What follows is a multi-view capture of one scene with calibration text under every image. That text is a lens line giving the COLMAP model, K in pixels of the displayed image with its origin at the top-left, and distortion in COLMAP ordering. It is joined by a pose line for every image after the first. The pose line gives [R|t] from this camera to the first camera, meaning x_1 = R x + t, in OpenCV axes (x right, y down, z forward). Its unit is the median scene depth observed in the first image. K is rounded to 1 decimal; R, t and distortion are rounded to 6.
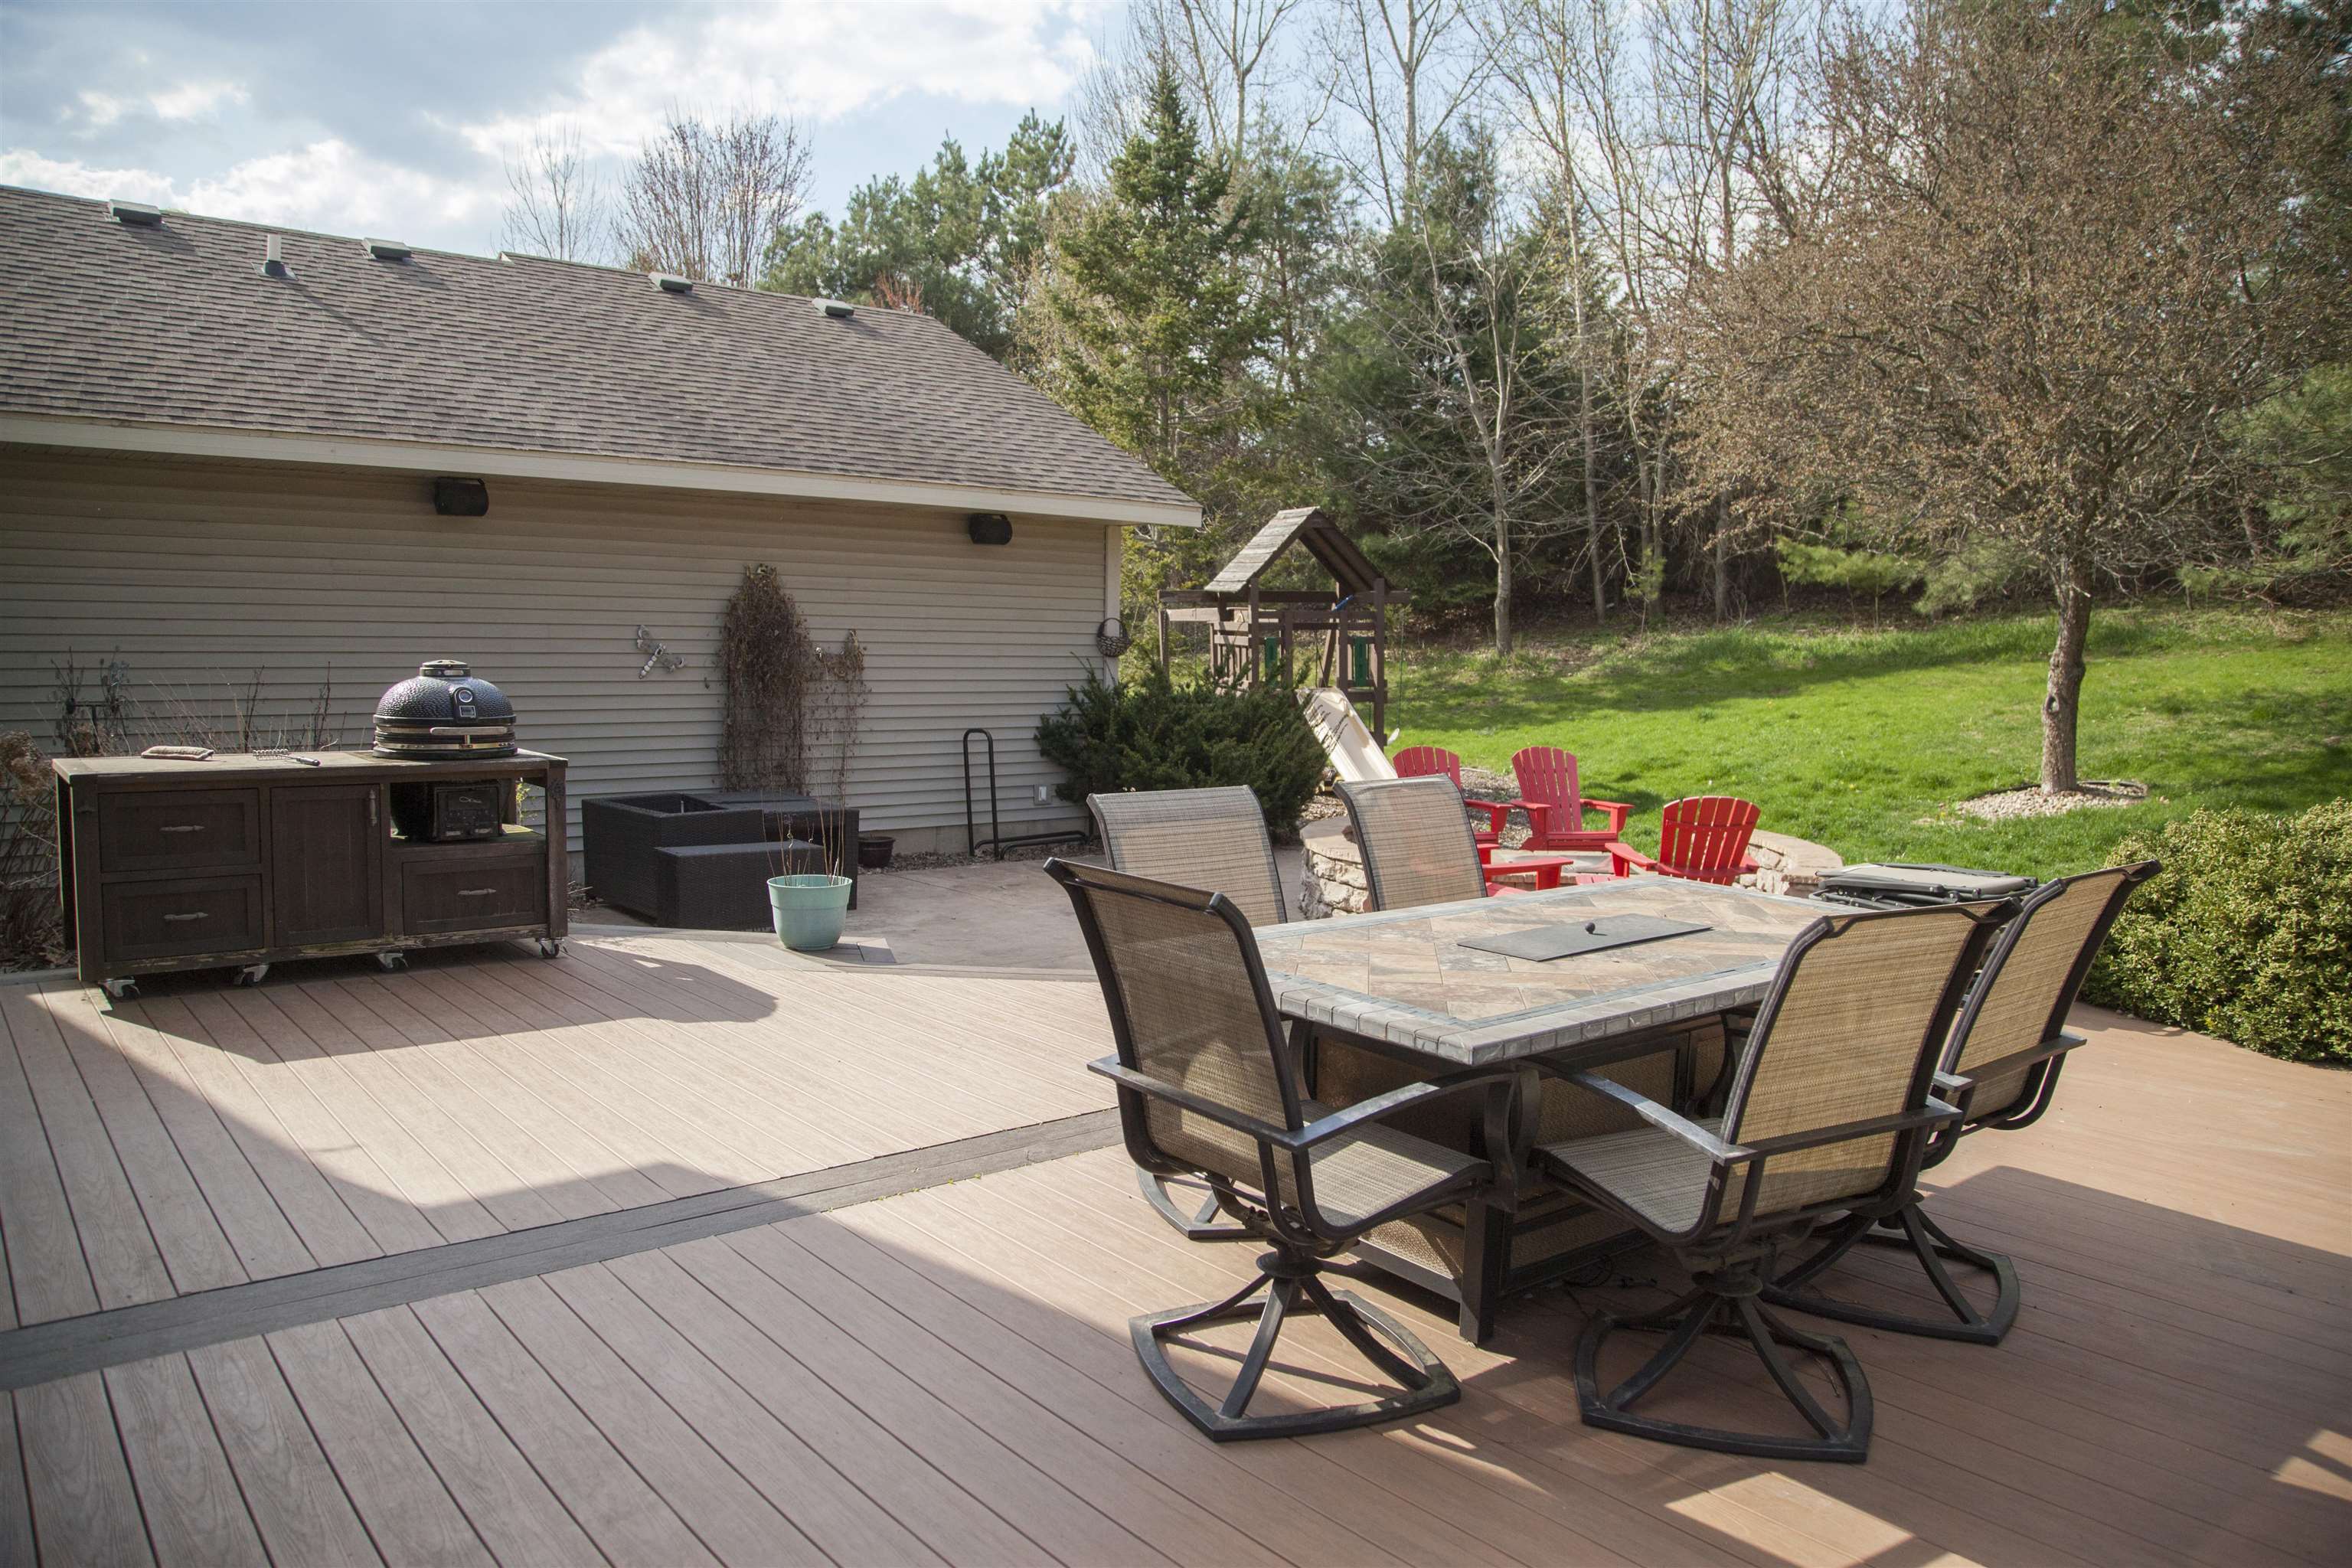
lens RADIAL K [[1616.1, 0, 1178.0], [0, 1616.1, 784.7], [0, 0, 1]] dist [-0.090197, 0.039674]
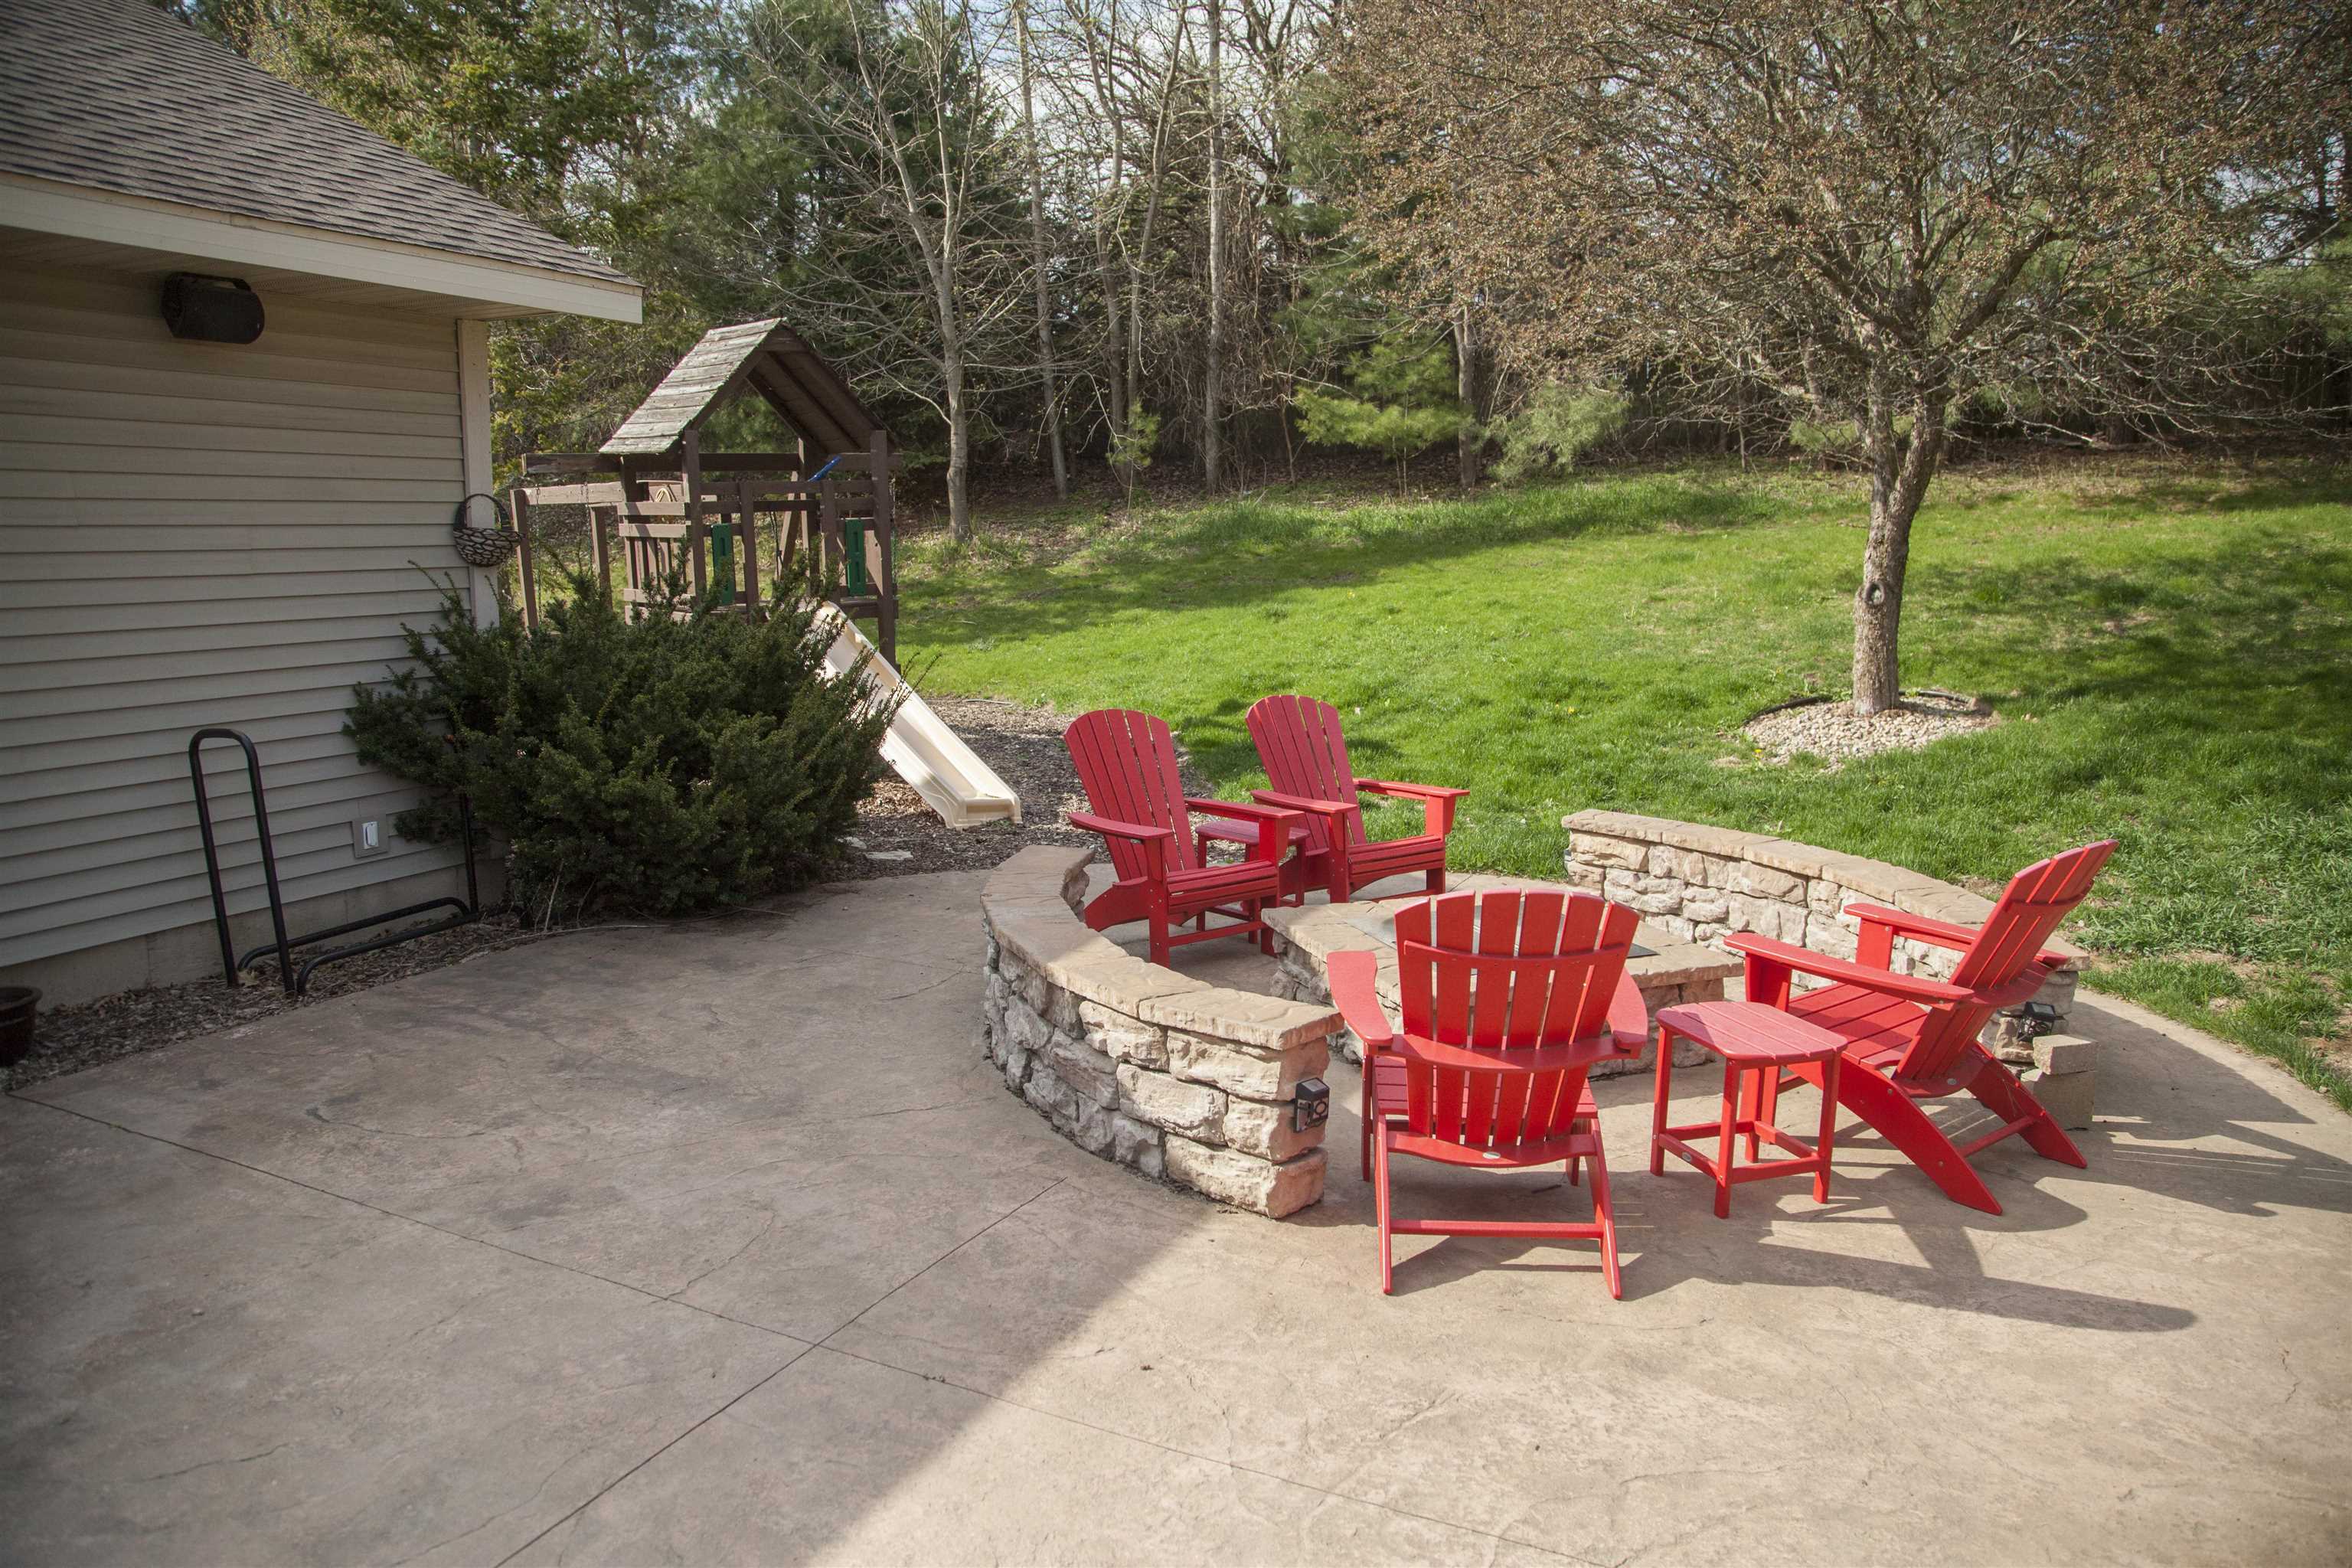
lens RADIAL K [[1616.1, 0, 1184.4], [0, 1616.1, 778.9], [0, 0, 1]] dist [-0.090197, 0.039674]
pose [[0.911352, -0.080726, 0.403635, -0.036676], [0.053202, 0.995457, 0.078968, -0.029139], [-0.408175, -0.050493, 0.911506, 0.320604]]
